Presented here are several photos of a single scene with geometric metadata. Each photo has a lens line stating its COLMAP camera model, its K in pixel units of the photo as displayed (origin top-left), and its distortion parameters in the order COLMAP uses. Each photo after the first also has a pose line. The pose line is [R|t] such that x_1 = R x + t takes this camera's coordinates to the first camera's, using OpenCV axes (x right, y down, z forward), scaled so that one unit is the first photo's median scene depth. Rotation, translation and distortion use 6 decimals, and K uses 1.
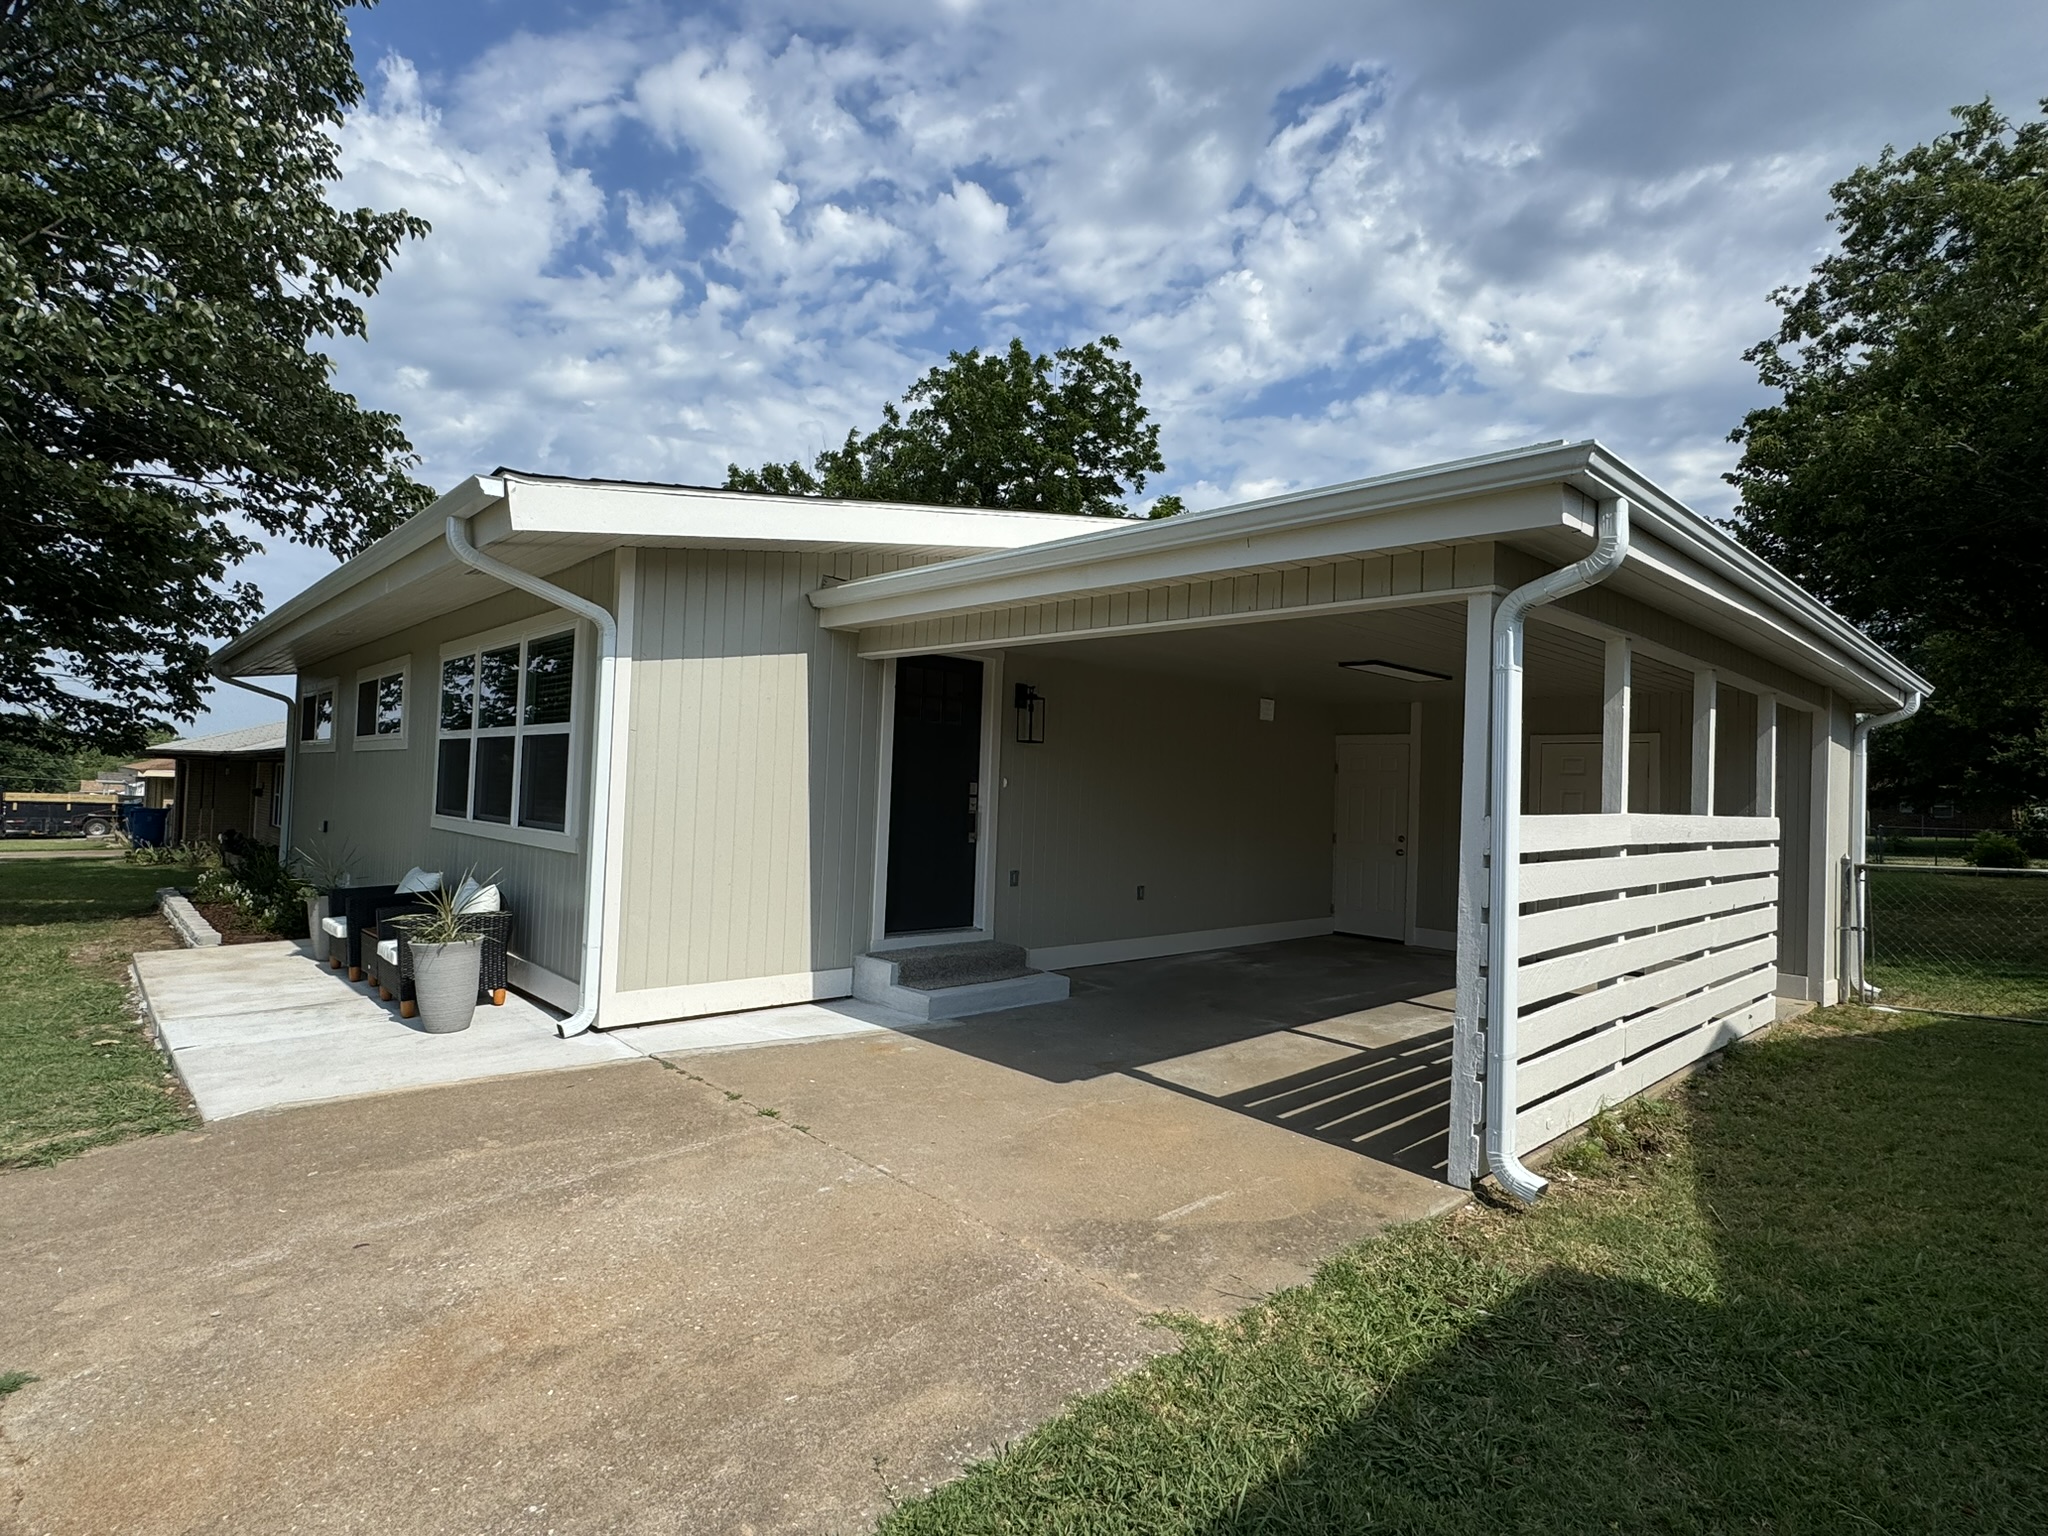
lens RADIAL K [[1042.3, 0, 1024.0], [0, 1042.3, 768.0], [0, 0, 1]] dist [-0.005038, -0.000377]
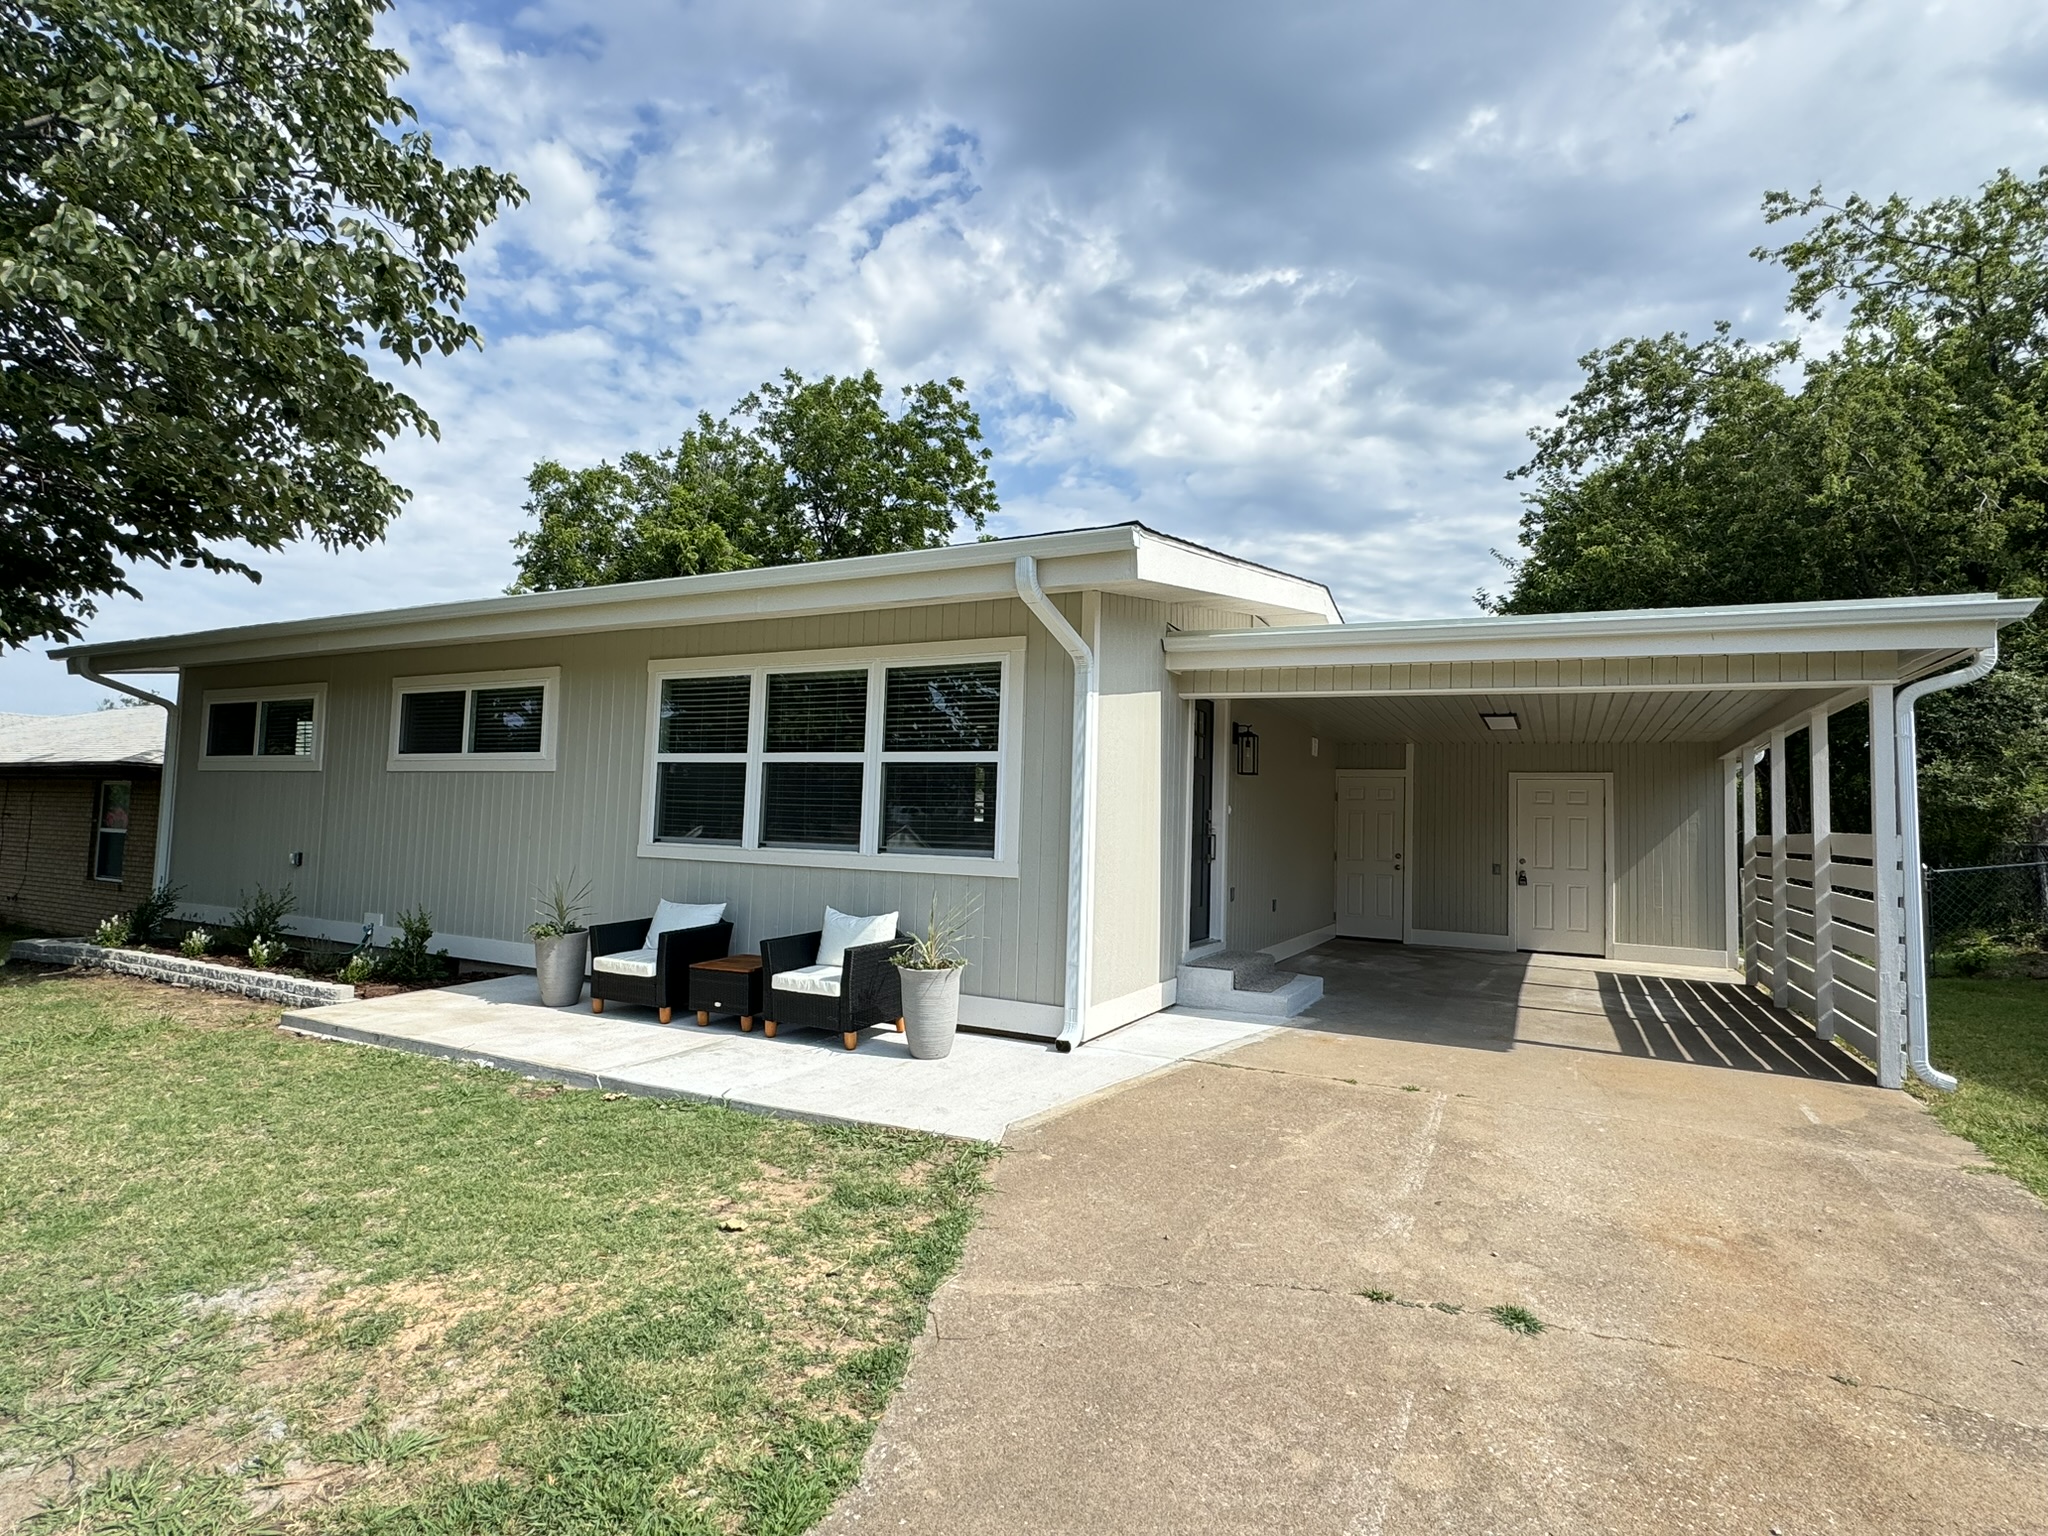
lens RADIAL K [[1046.9, 0, 1004.3], [0, 1046.9, 761.0], [0, 0, 1]] dist [0.000103, -0.000679]
pose [[0.943426, 0.014909, 0.331248, -0.660957], [-0.006115, 0.999601, -0.027574, -0.005781], [-0.331527, 0.023989, 0.943141, 0.006848]]
